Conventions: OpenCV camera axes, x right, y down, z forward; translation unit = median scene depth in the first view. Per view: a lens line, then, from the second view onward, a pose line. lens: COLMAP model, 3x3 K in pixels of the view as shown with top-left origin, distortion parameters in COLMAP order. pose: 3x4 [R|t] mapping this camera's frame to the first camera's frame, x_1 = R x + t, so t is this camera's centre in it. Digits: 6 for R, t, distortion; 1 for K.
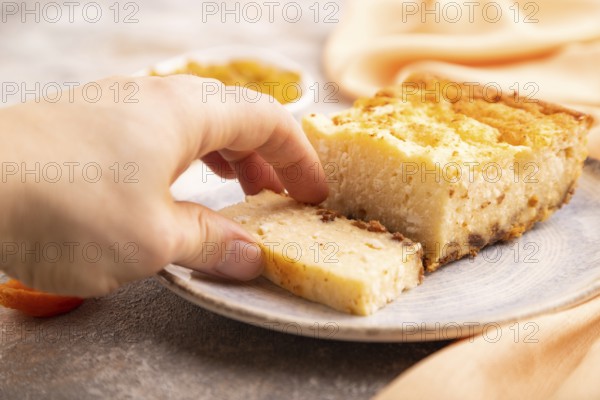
lens RADIAL K [[1128.0, 0, 300.0], [0, 1128.0, 200.0], [0, 0, 1]] dist [0.006224, 0.112558]
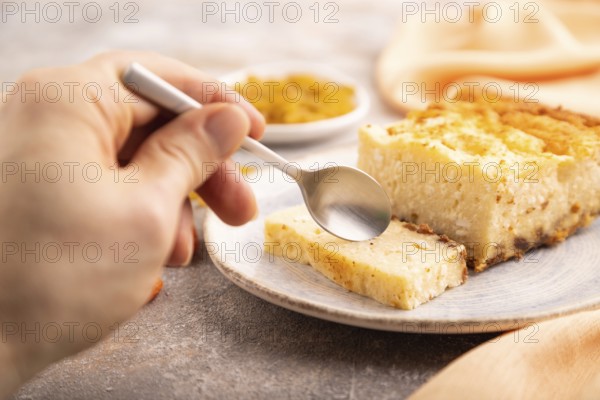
lens RADIAL K [[1128.0, 0, 300.0], [0, 1128.0, 200.0], [0, 0, 1]] dist [0.006224, 0.112558]
pose [[0.999125, 0.009267, -0.040773, -0.010250], [-0.009794, 0.999871, -0.012747, 0.010063], [0.040650, 0.013135, 0.999087, -0.077466]]
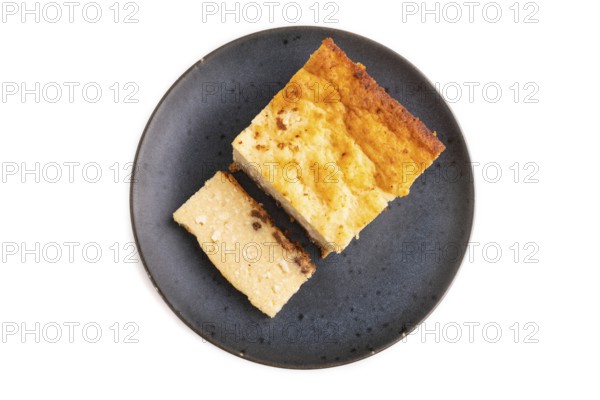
lens RADIAL K [[763.8, 0, 300.0], [0, 763.8, 200.0], [0, 0, 1]] dist [-0.015904, -0.019027]
pose [[0.997782, -0.066291, 0.006024, 0.077360], [0.025846, 0.469235, 0.882695, -0.896088], [-0.061342, -0.880582, 0.469908, 0.542424]]
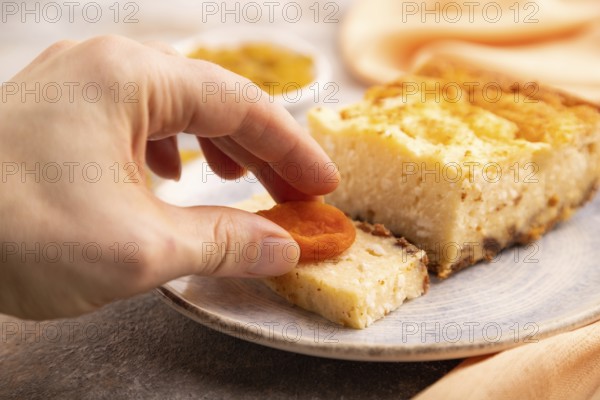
lens RADIAL K [[1128.0, 0, 300.0], [0, 1128.0, 200.0], [0, 0, 1]] dist [0.006224, 0.112558]
pose [[0.999483, -0.007123, -0.031361, 0.026448], [0.008185, 0.999393, 0.033869, -0.033714], [0.031101, -0.034108, 0.998934, 0.058642]]
